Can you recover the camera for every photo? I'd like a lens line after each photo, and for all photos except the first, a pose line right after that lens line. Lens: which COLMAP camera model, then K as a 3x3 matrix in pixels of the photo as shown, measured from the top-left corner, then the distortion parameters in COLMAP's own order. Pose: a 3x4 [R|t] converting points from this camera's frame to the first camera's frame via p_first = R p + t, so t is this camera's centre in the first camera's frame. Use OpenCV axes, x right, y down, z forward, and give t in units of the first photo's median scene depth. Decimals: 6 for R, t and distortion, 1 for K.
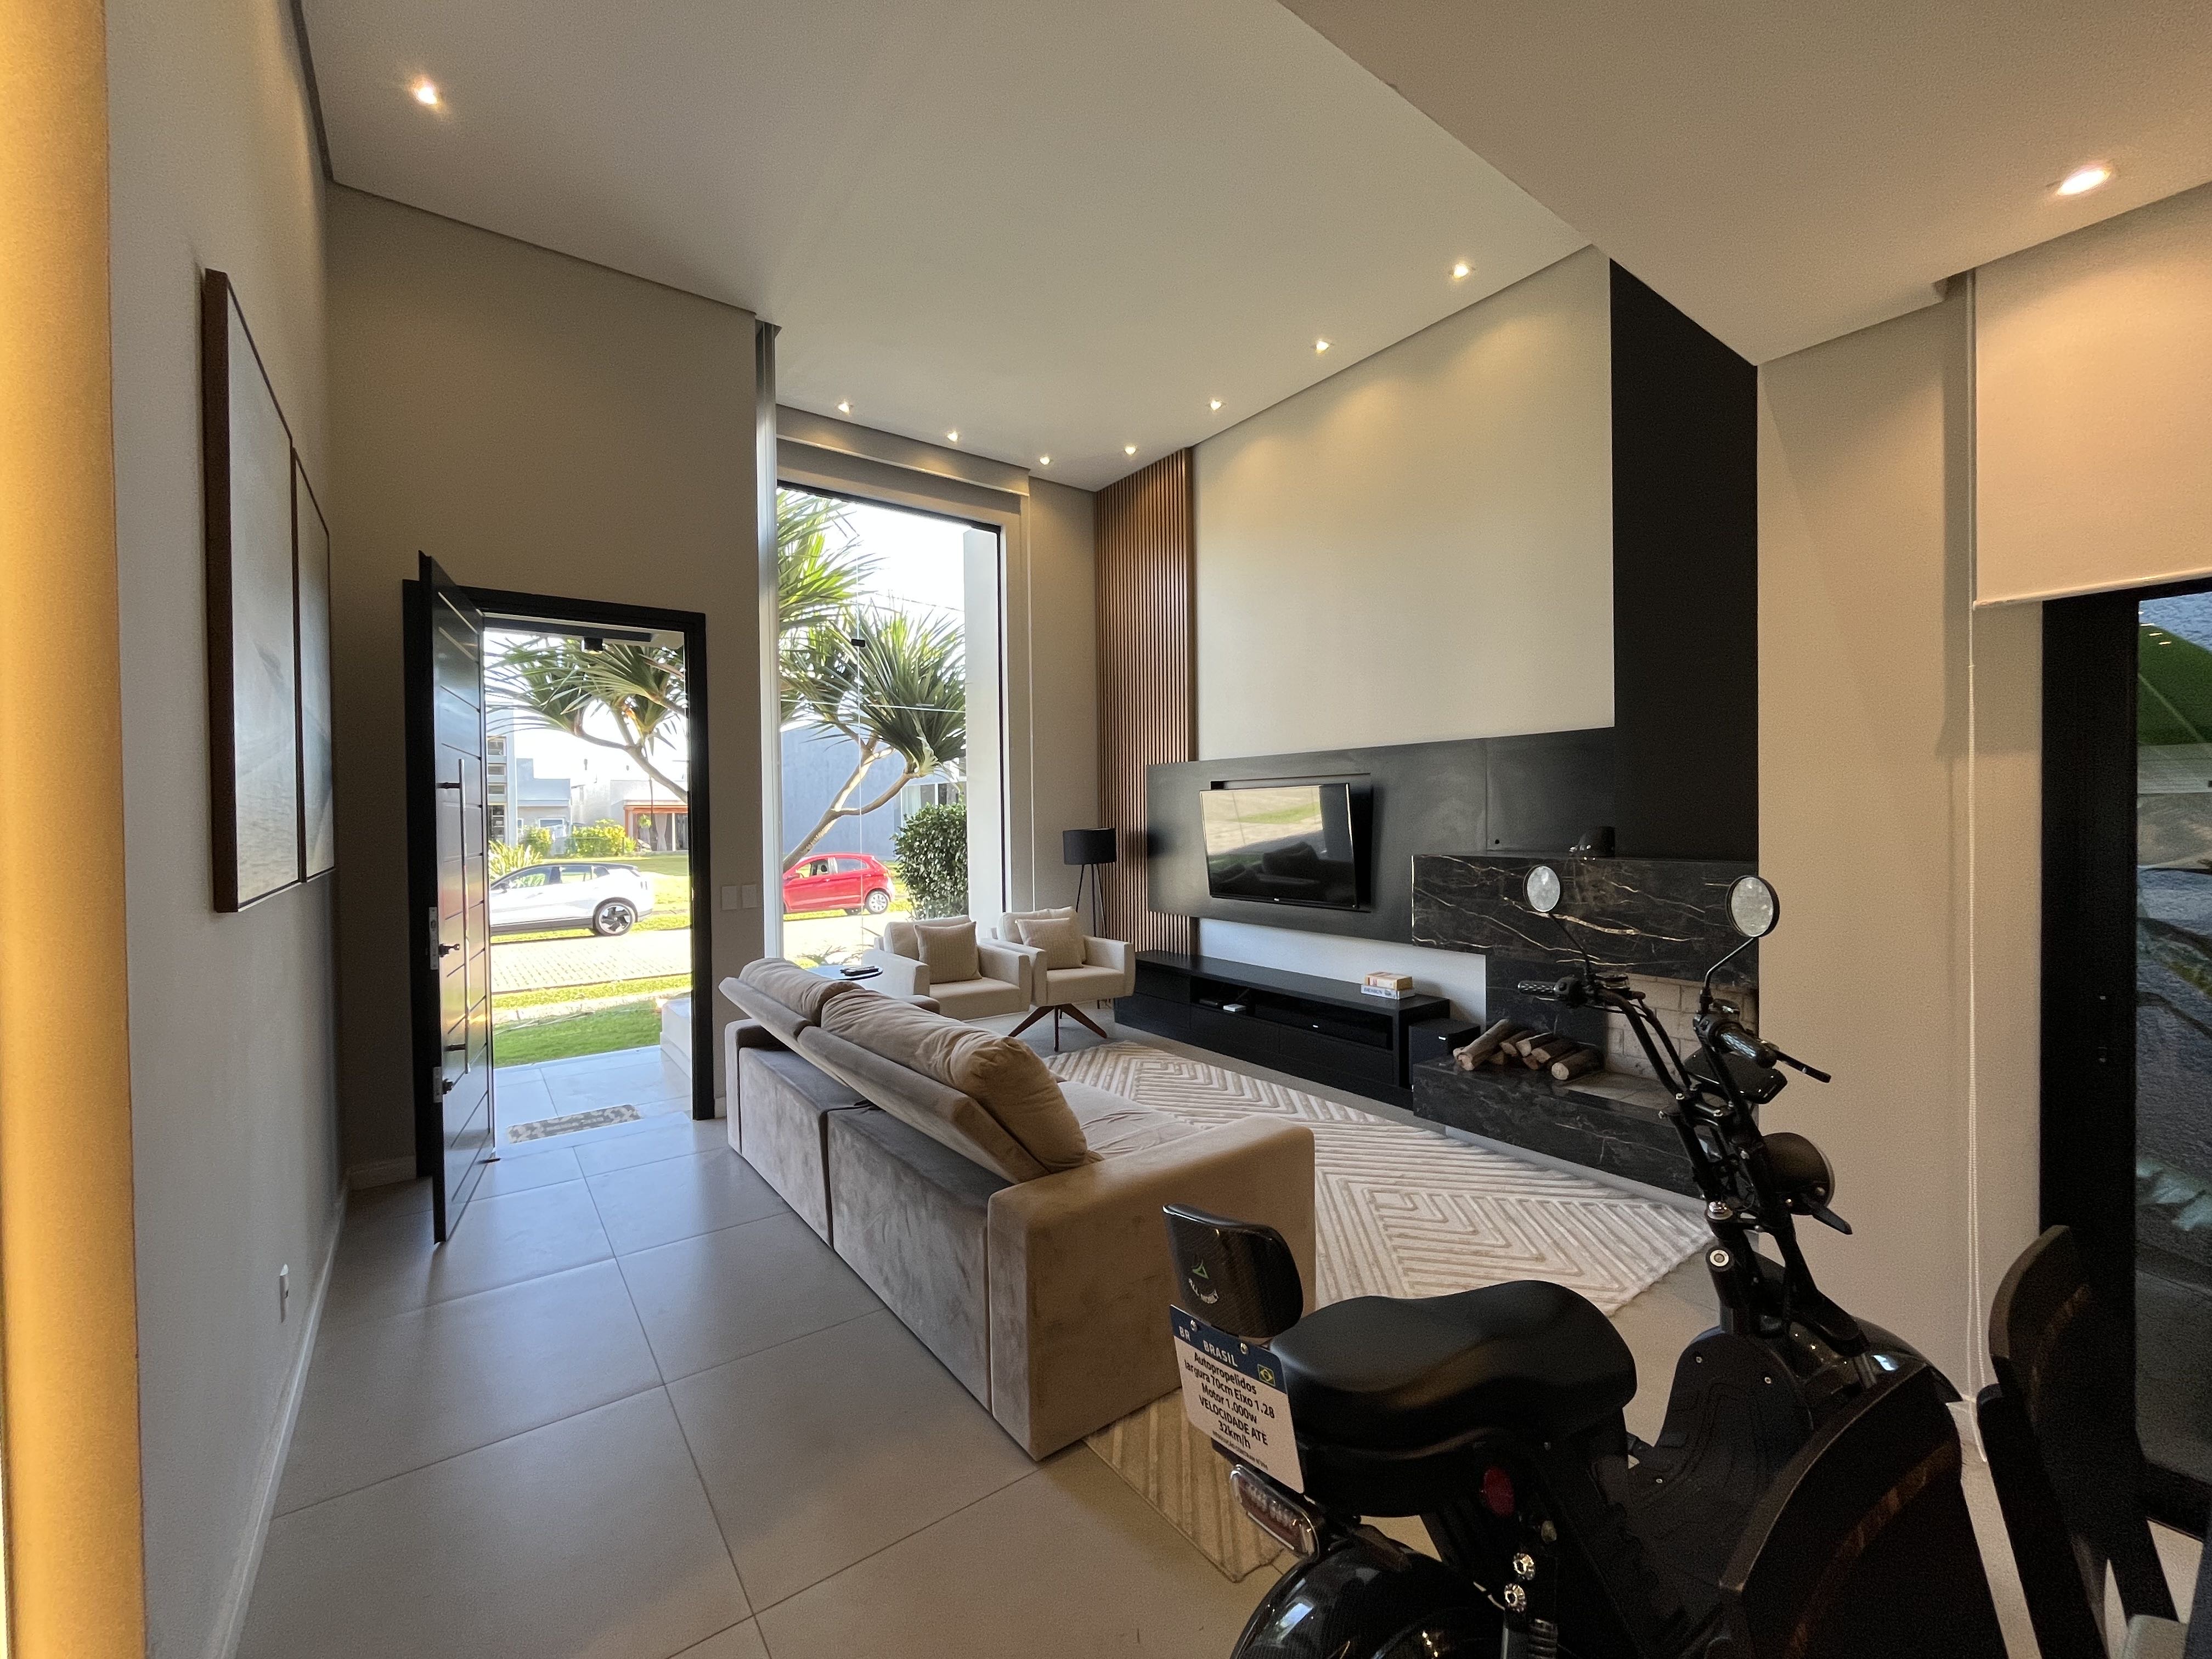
lens RADIAL K [[903.0, 0, 1100.3], [0, 903.0, 830.2], [0, 0, 1]] dist [-0.003498, -0.000095]
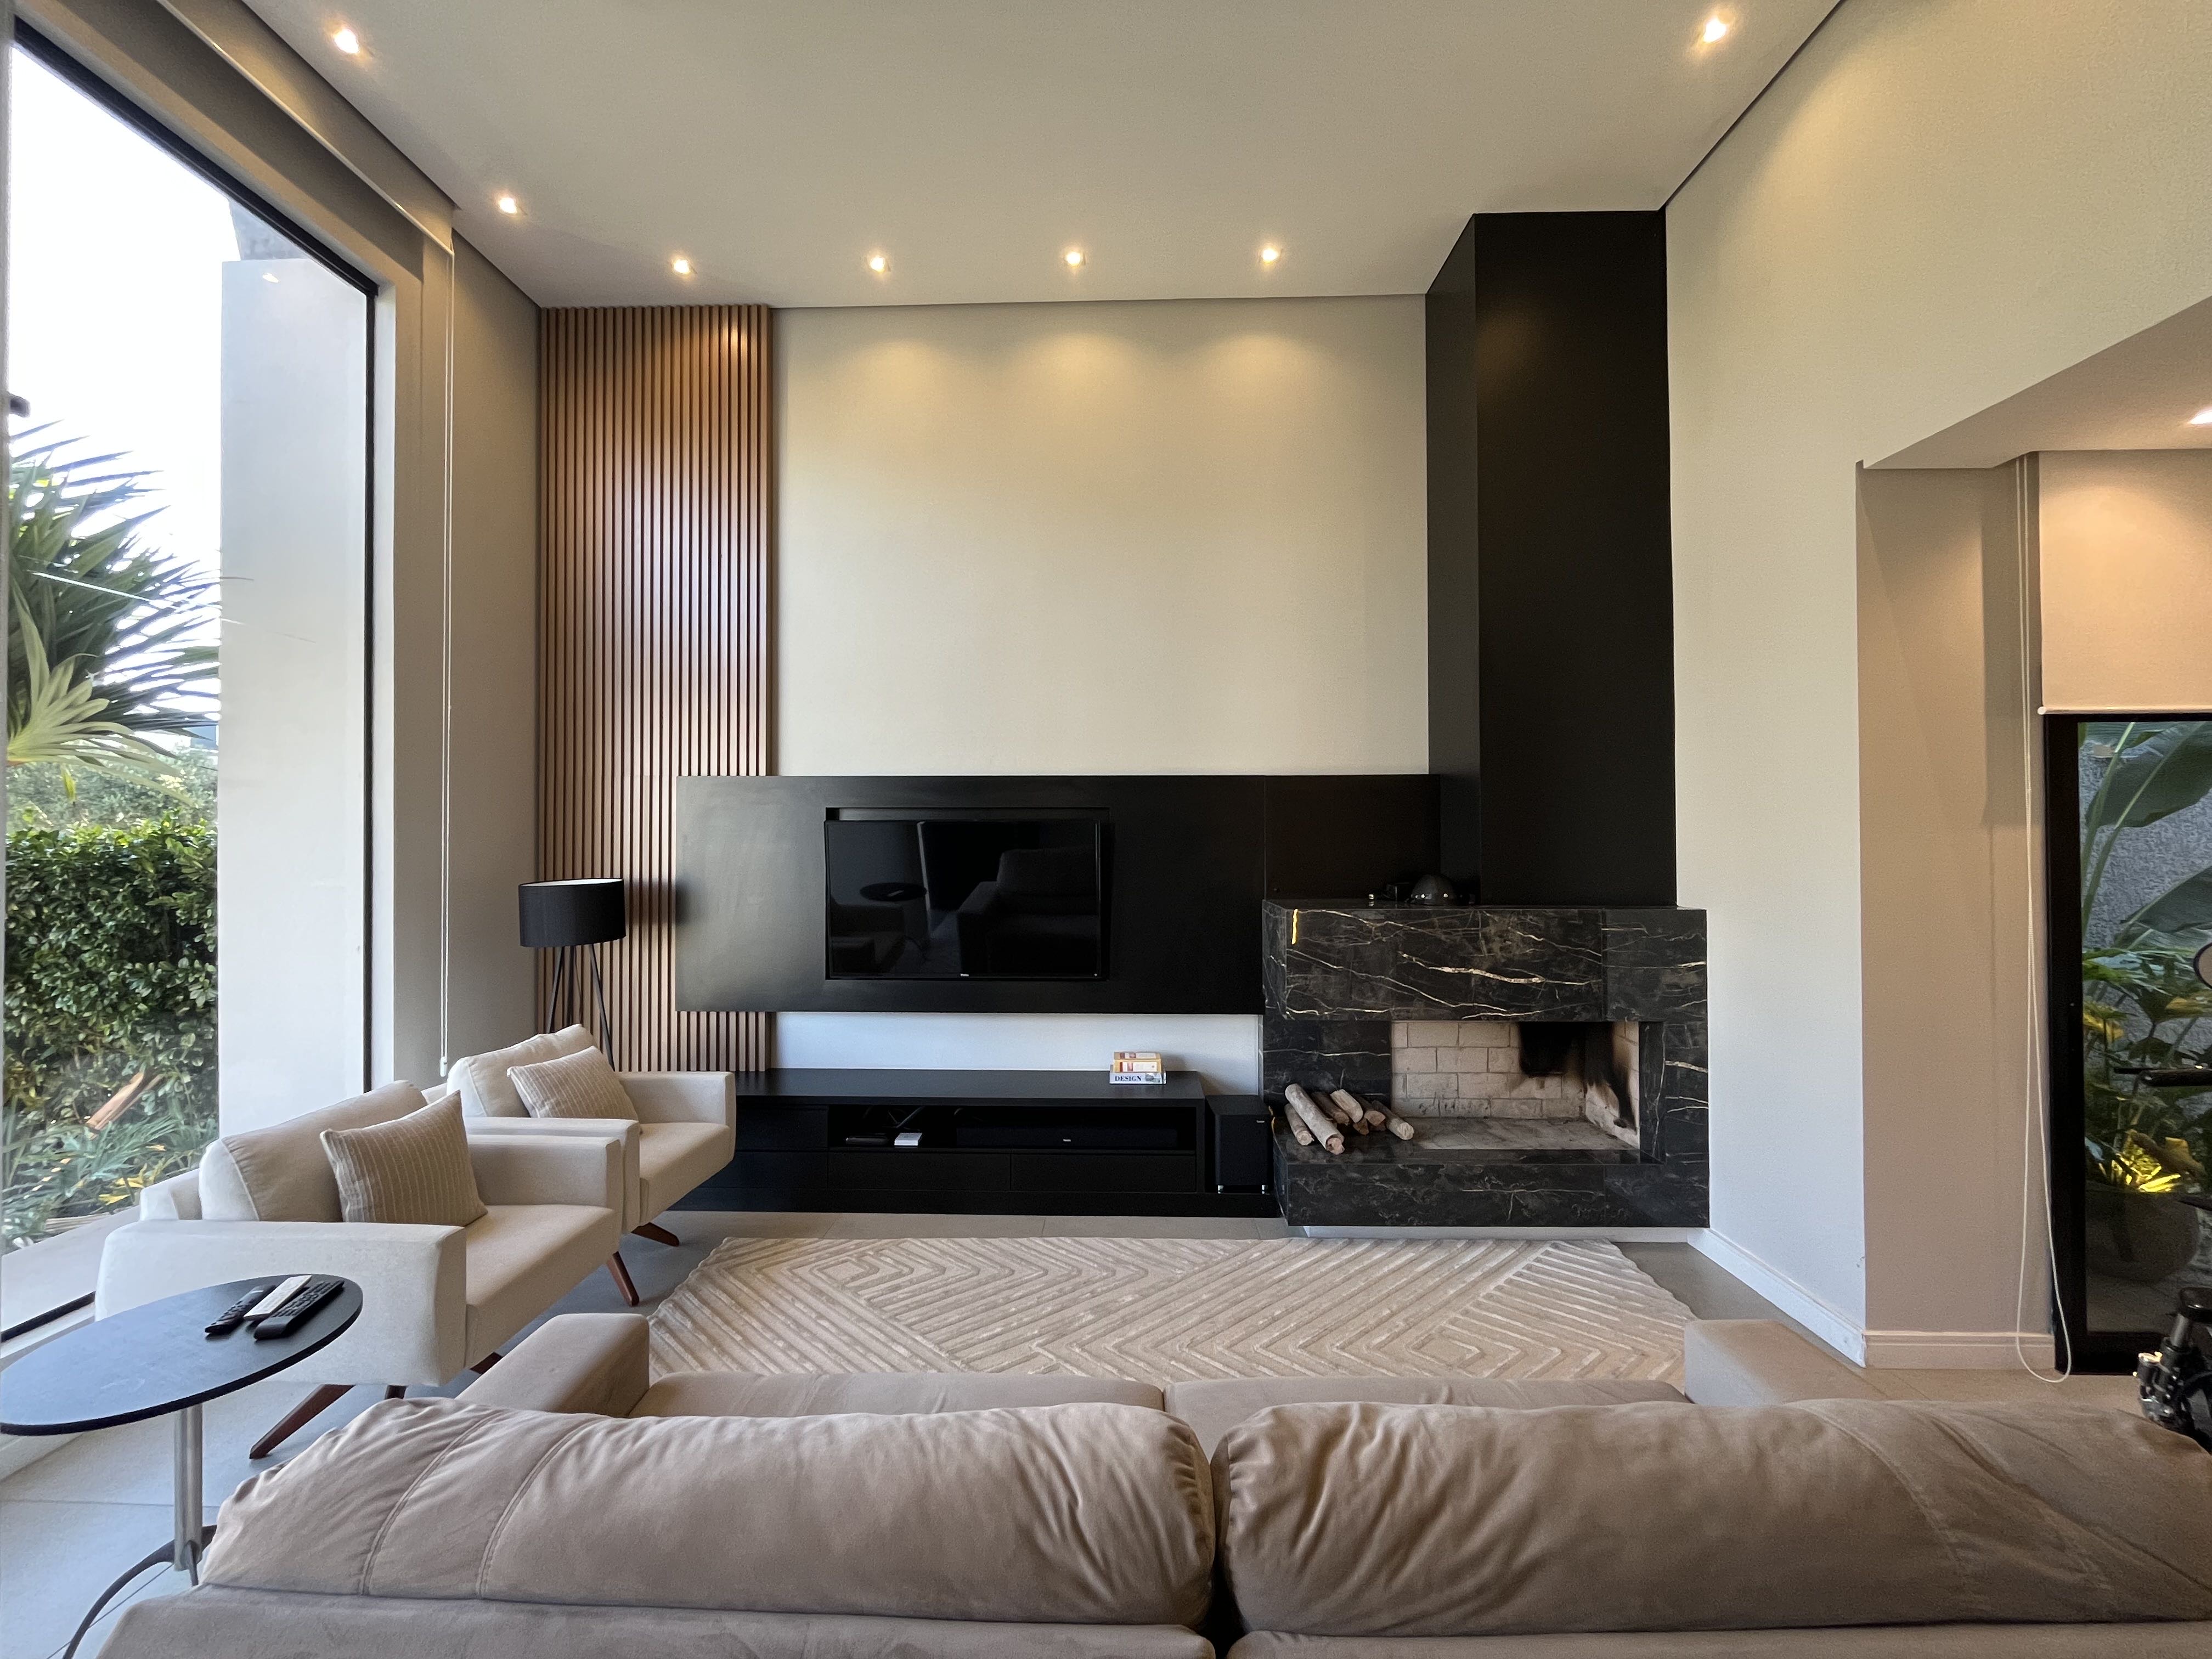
lens RADIAL K [[903.0, 0, 1103.2], [0, 903.0, 830.3], [0, 0, 1]] dist [-0.003498, -0.000095]
pose [[0.610214, 0.018736, 0.792015, -0.348312], [0.006247, 0.999575, -0.028459, -0.020110], [-0.792212, 0.022314, 0.609838, 0.515840]]
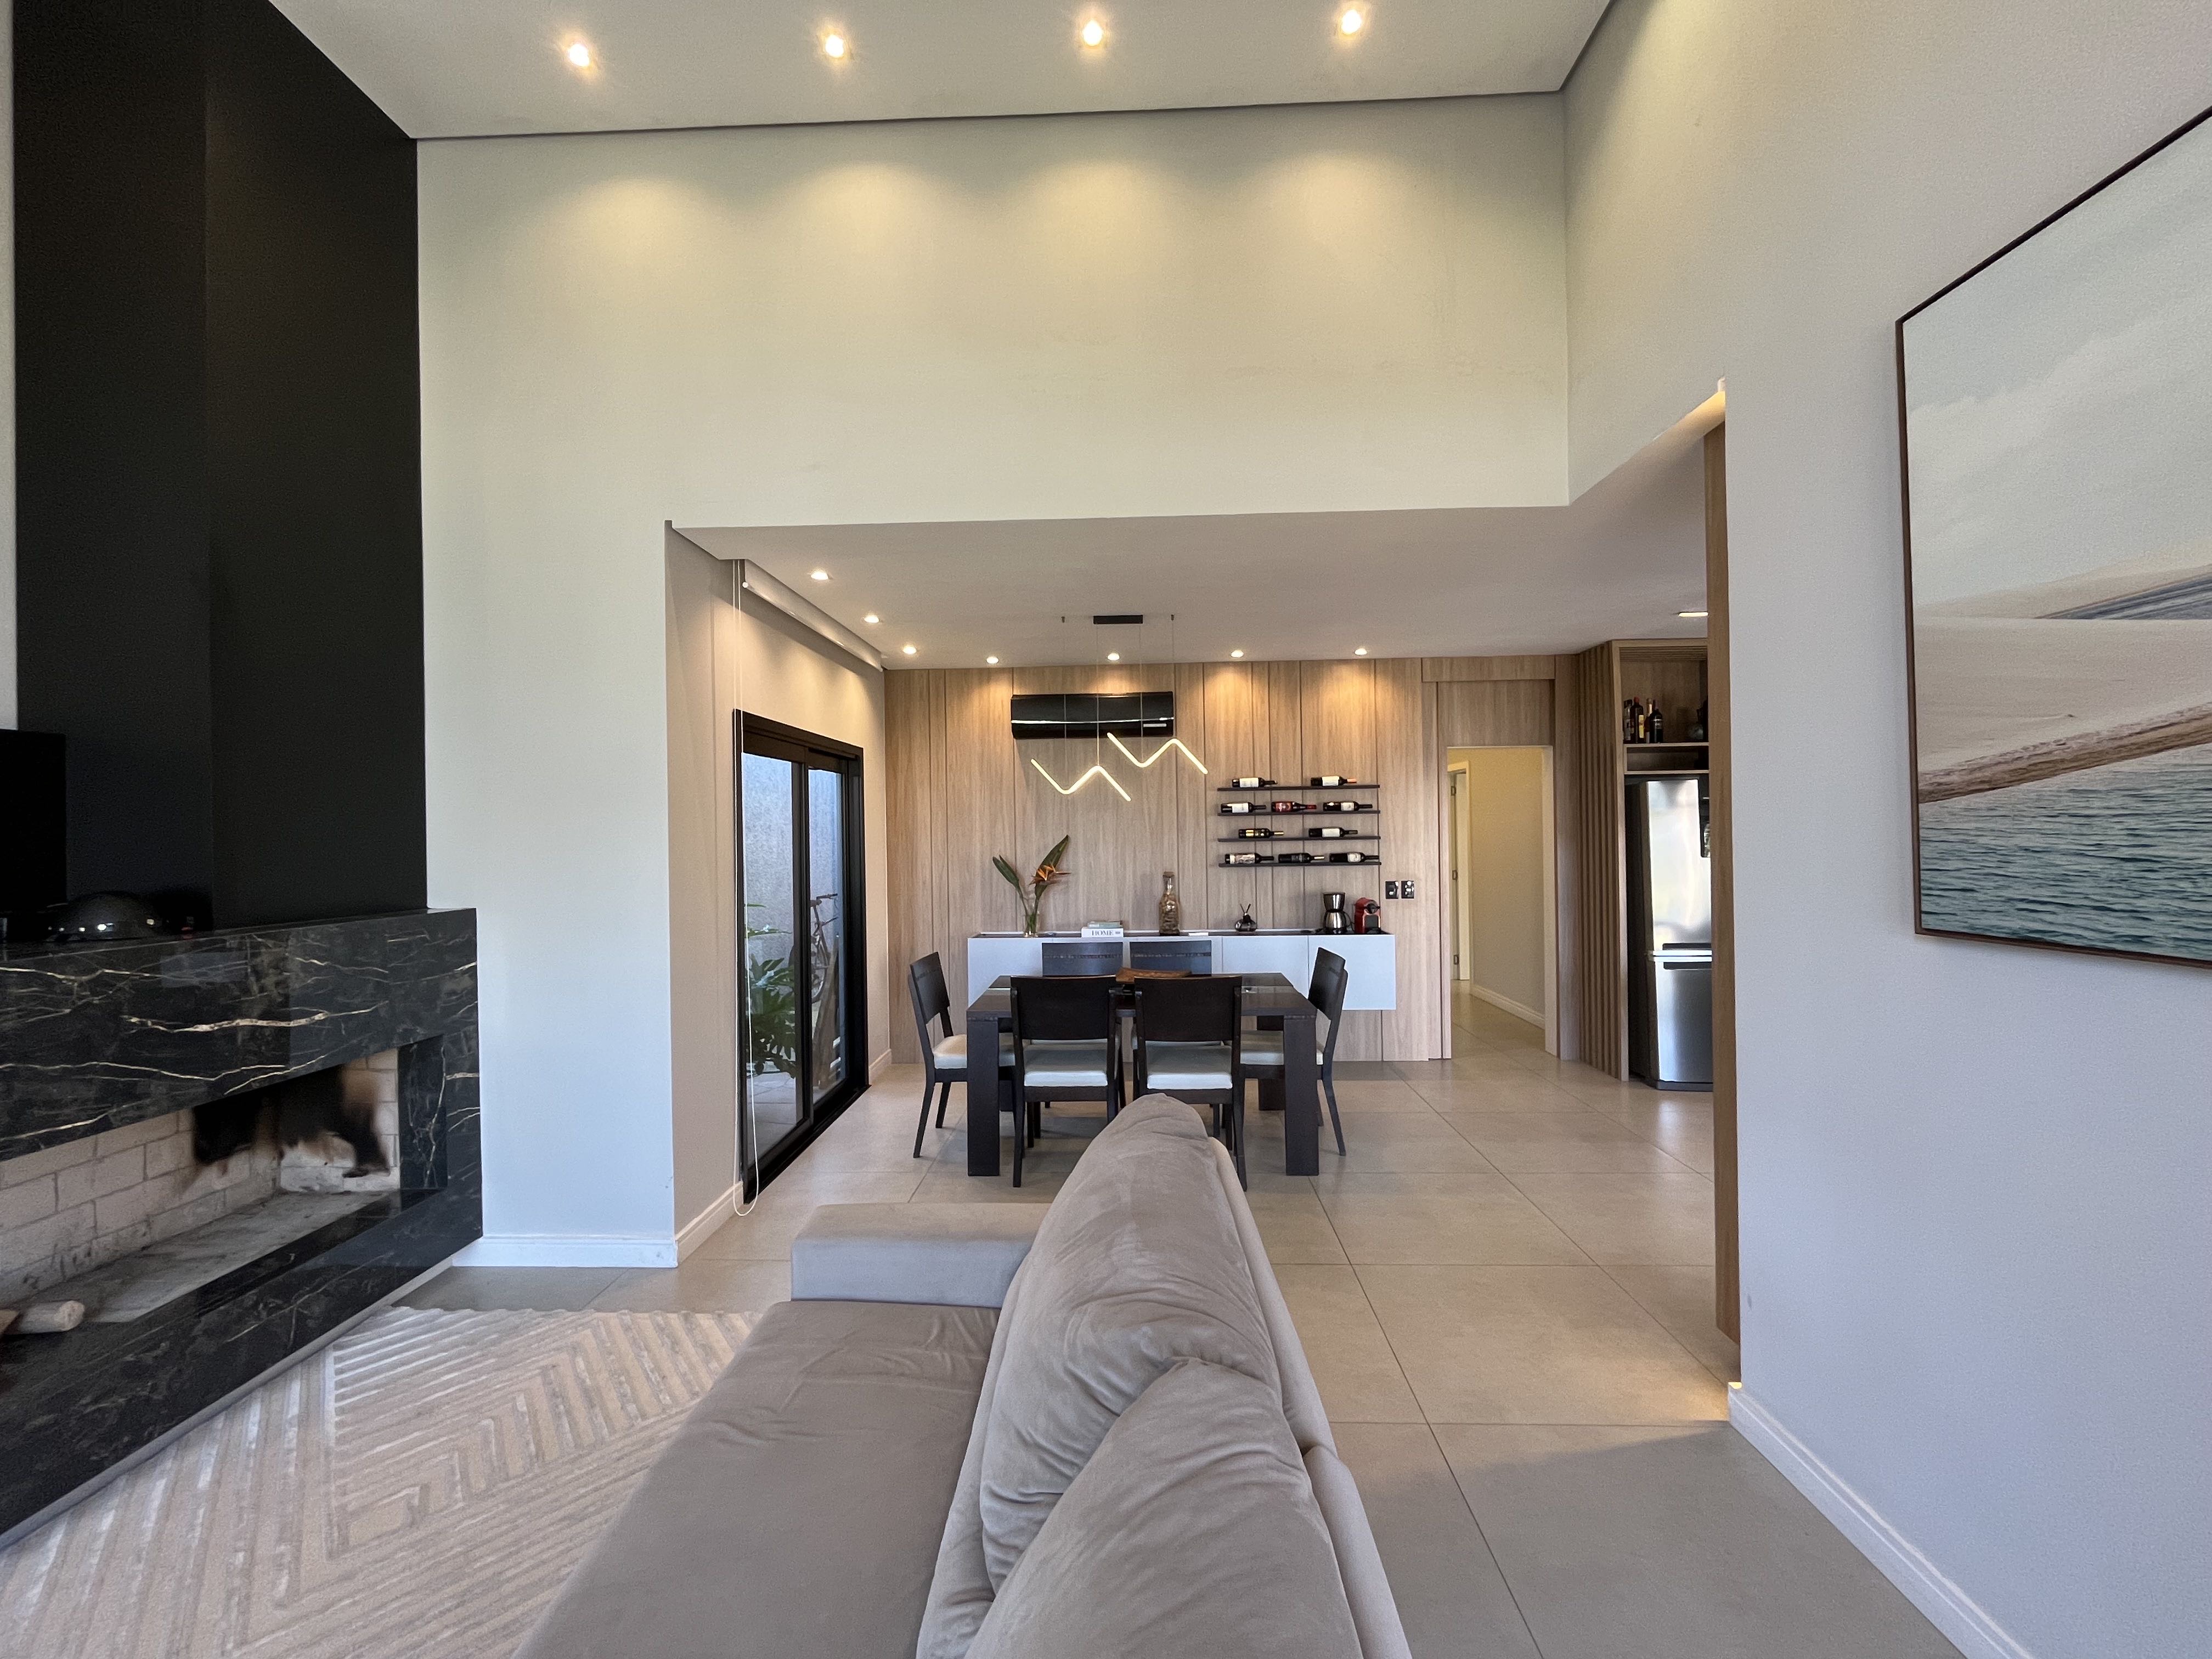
lens RADIAL K [[903.0, 0, 1100.4], [0, 903.0, 827.1], [0, 0, 1]] dist [-0.003498, -0.000095]
pose [[-0.783653, 0.026623, 0.620627, -0.295878], [0.031981, 0.999485, -0.002494, -0.019578], [-0.620374, 0.017894, -0.784102, 0.804581]]
